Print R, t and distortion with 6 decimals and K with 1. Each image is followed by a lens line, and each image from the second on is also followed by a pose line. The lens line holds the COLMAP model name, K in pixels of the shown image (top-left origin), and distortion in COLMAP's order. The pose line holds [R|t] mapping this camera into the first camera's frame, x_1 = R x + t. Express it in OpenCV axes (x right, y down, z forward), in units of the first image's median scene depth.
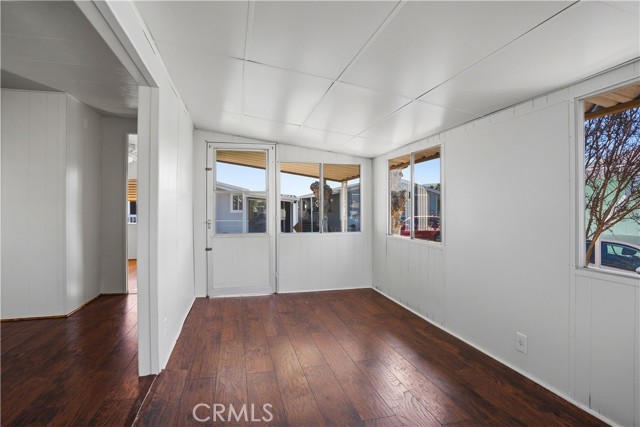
lens RADIAL K [[315.8, 0, 317.2], [0, 315.8, 210.6], [0, 0, 1]] dist [-0.050374, 0.015432]
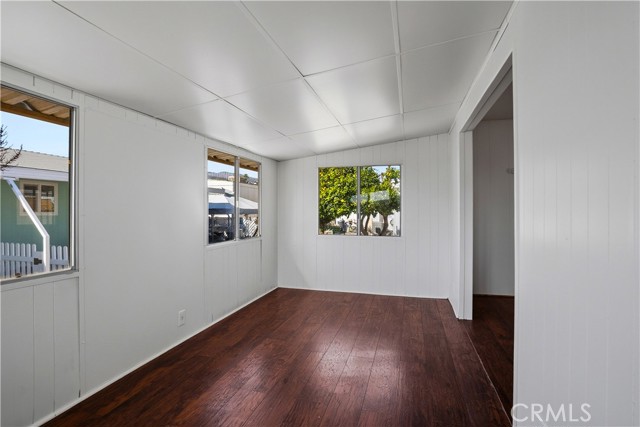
lens RADIAL K [[315.8, 0, 317.1], [0, 315.8, 211.2], [0, 0, 1]] dist [-0.050374, 0.015432]
pose [[-0.857751, -0.001338, 0.514064, -0.456705], [0.002068, 0.999980, 0.006054, -0.013619], [-0.514061, 0.006256, -0.857731, 1.761729]]
